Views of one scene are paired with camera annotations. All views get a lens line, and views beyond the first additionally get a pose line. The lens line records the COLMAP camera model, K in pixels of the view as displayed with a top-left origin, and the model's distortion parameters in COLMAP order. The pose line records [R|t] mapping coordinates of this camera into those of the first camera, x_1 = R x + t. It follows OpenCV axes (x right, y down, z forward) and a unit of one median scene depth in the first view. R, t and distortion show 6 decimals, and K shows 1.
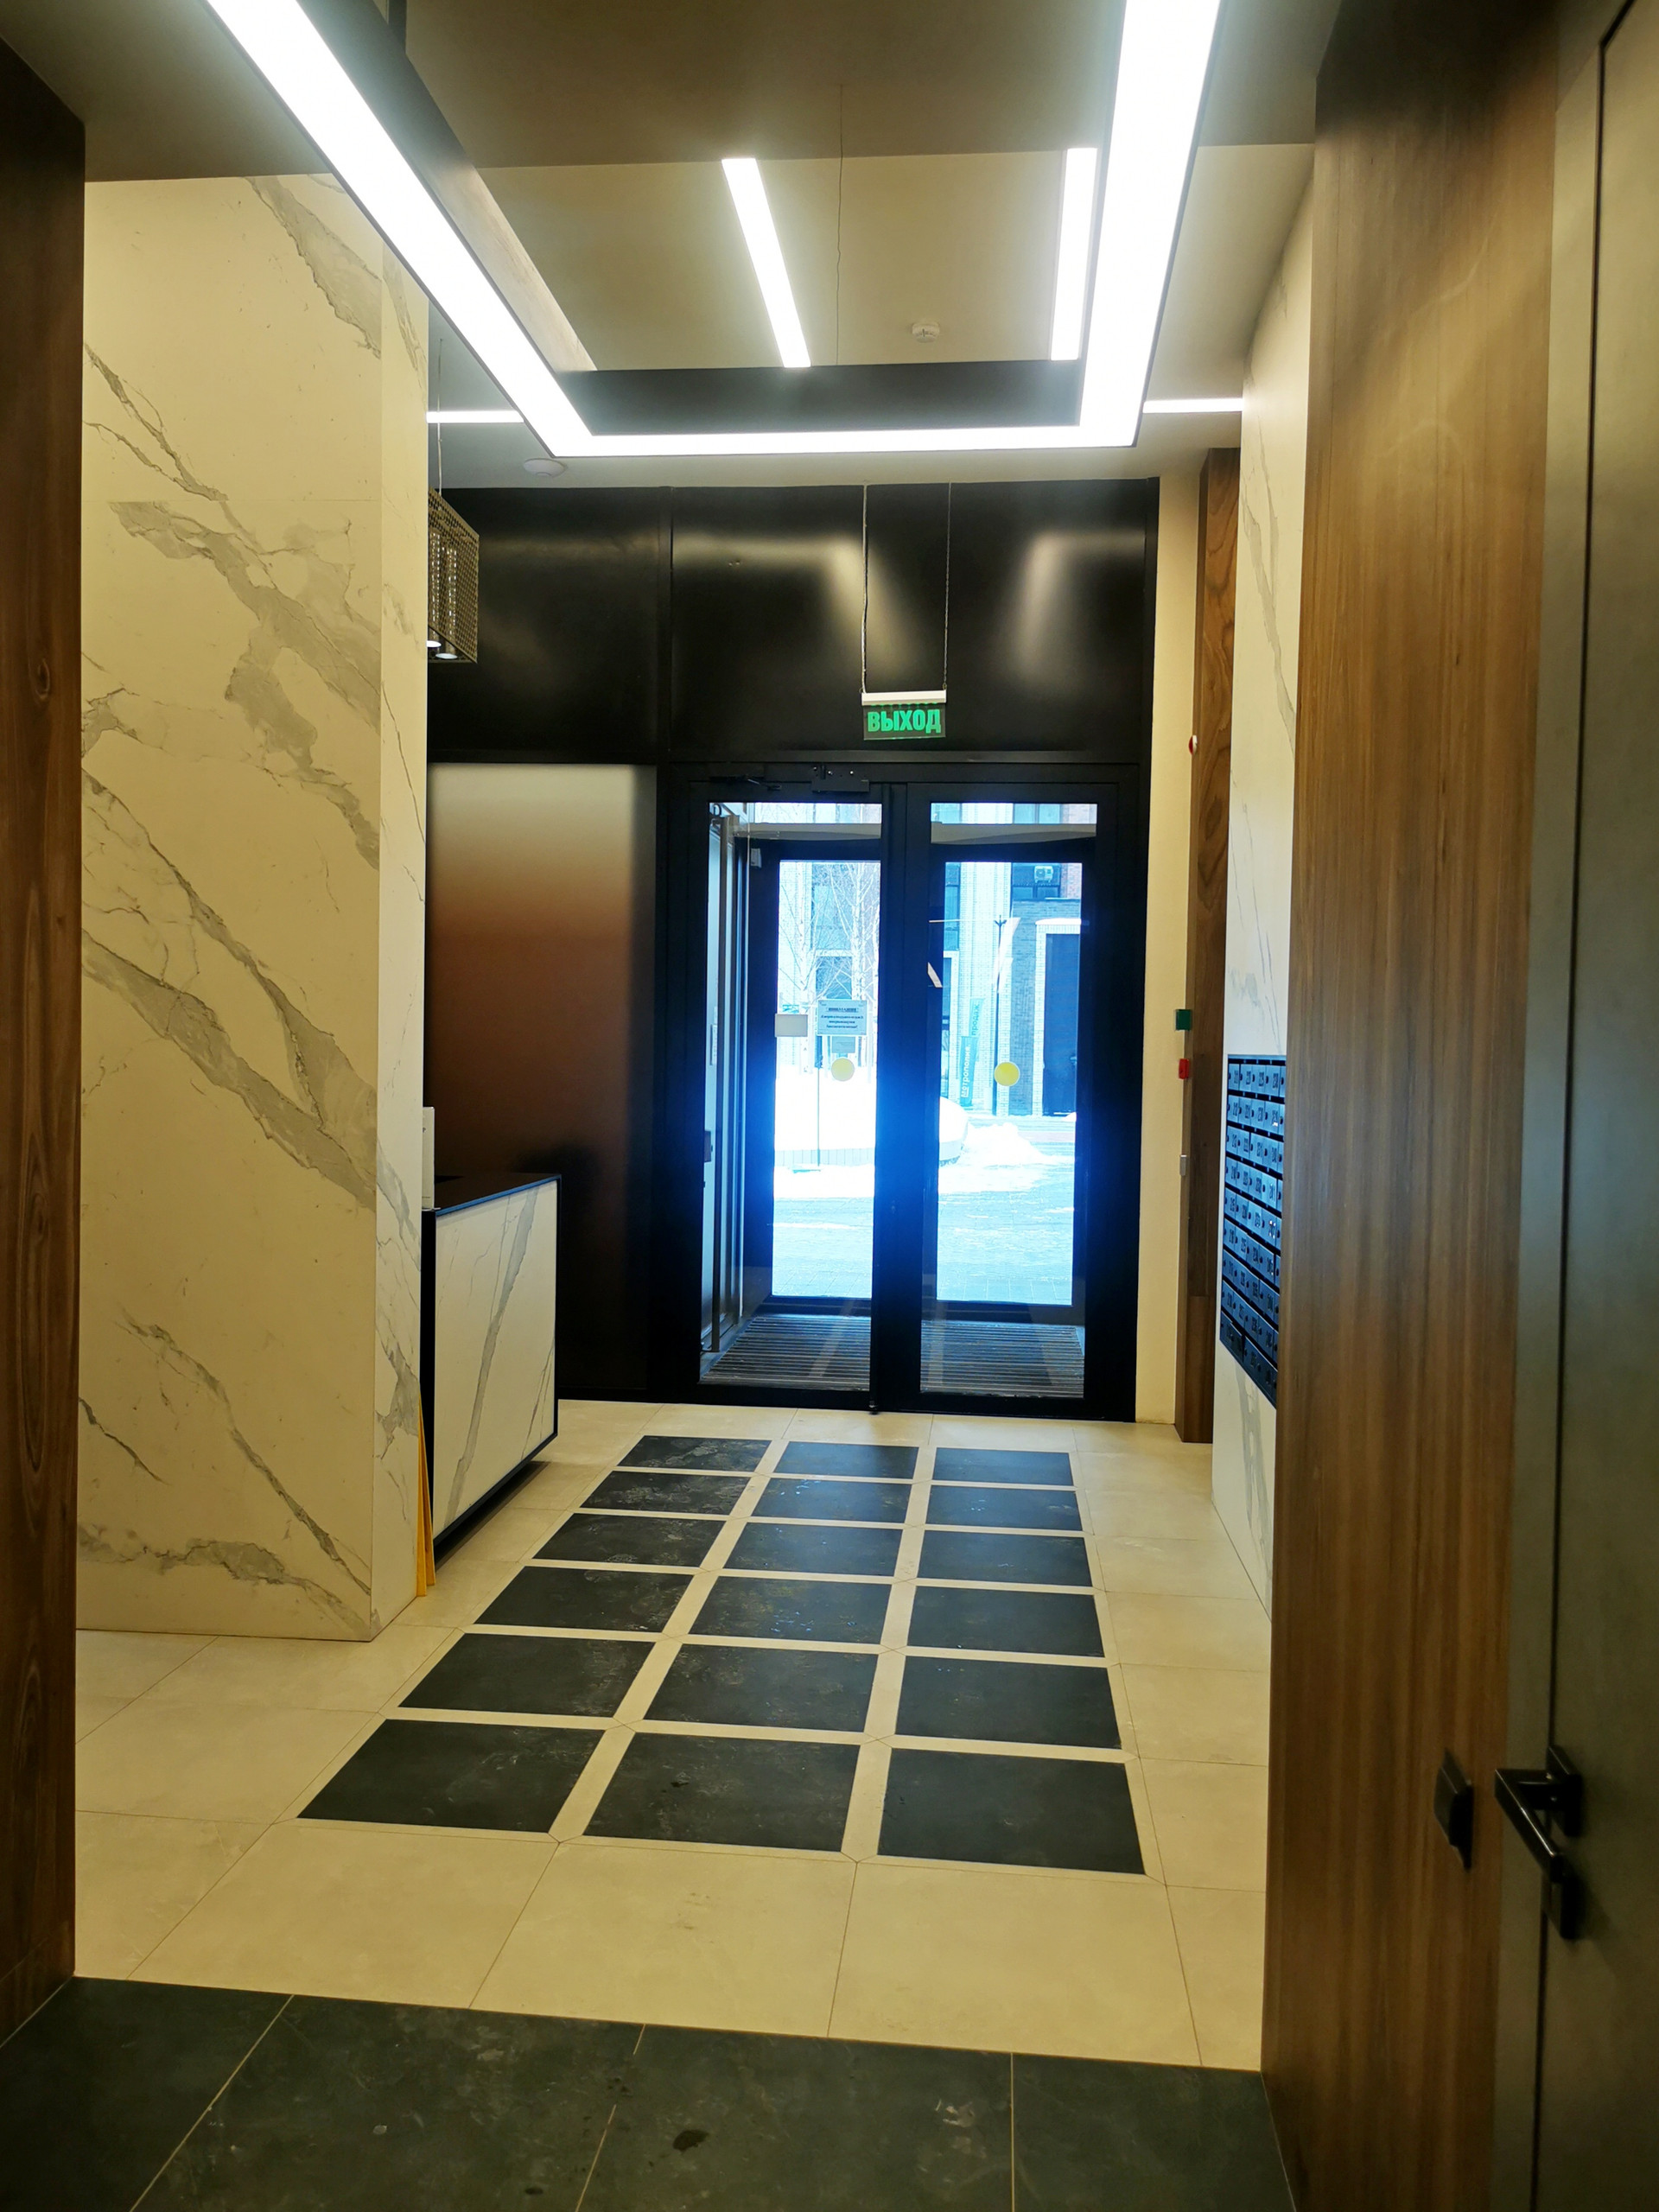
lens RADIAL K [[1747.3, 0, 801.2], [0, 1747.3, 1103.7], [0, 0, 1]] dist [-0.002427, -0.000859]
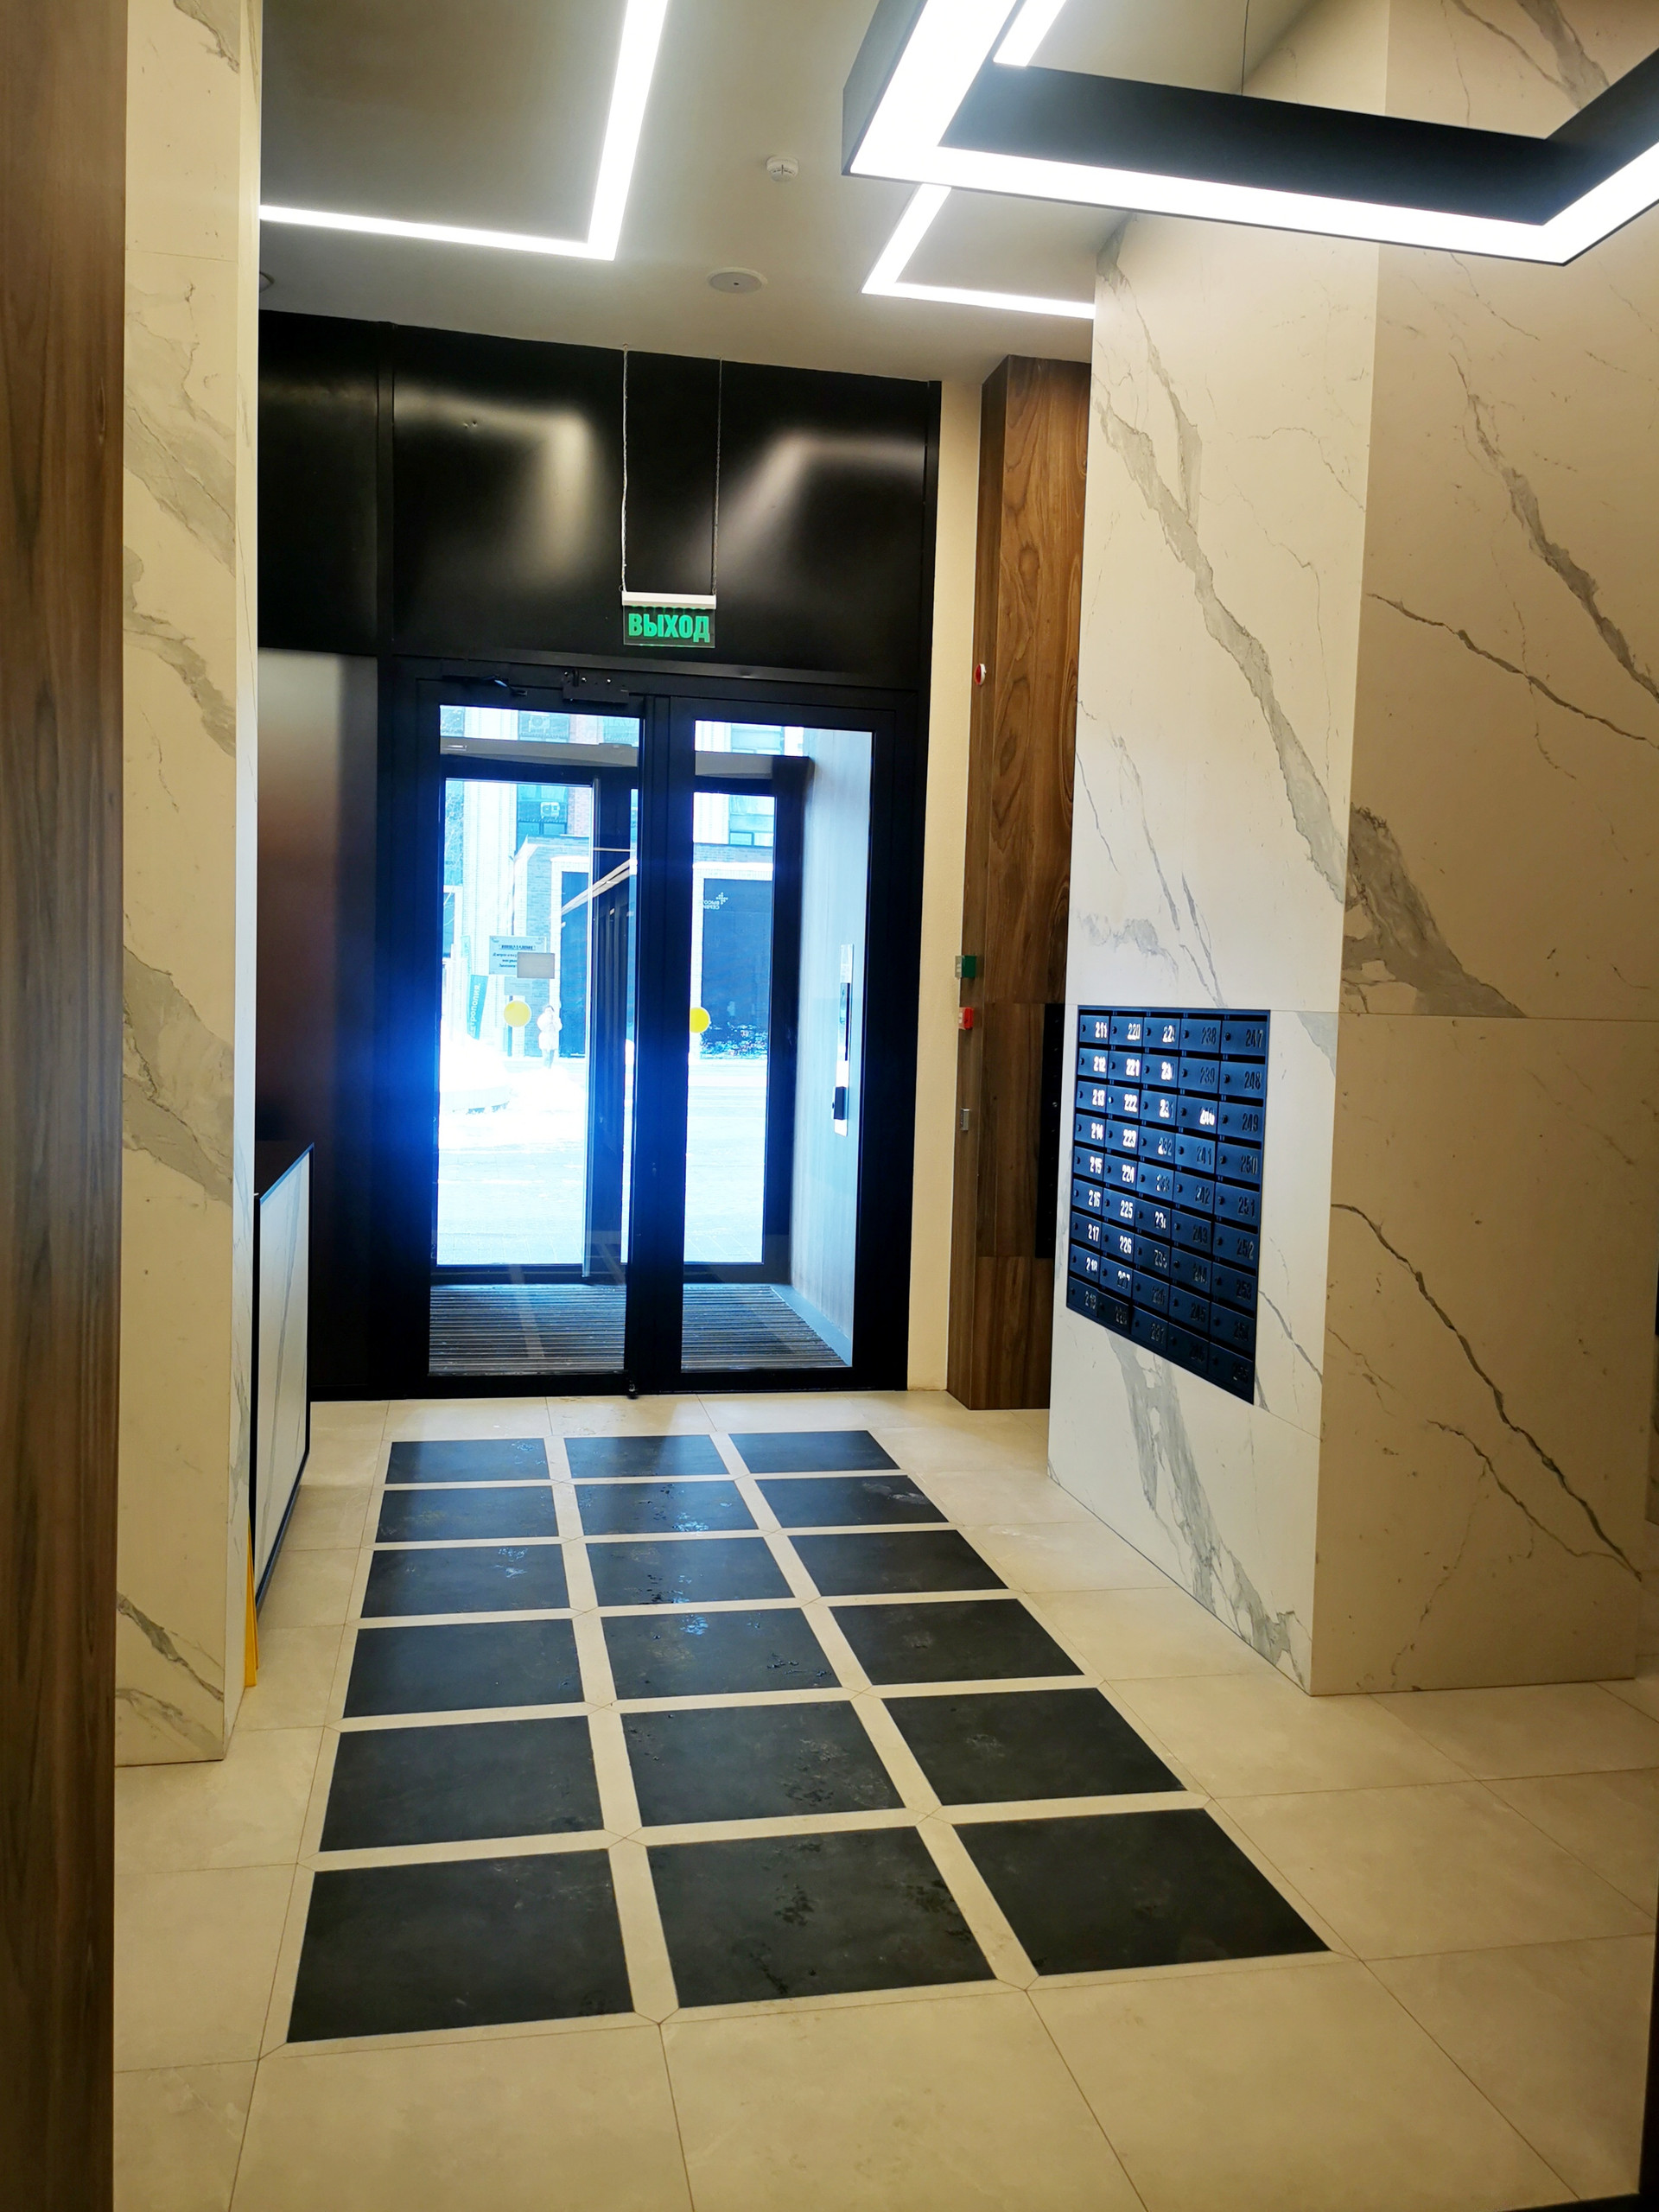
lens RADIAL K [[1739.3, 0, 829.5], [0, 1739.3, 1106.0], [0, 0, 1]] dist [0.062403, -0.122470]
pose [[0.950429, -0.008904, 0.310814, -0.143363], [-0.002307, 0.999360, 0.035683, -0.006092], [-0.310933, -0.034632, 0.949801, 0.117695]]
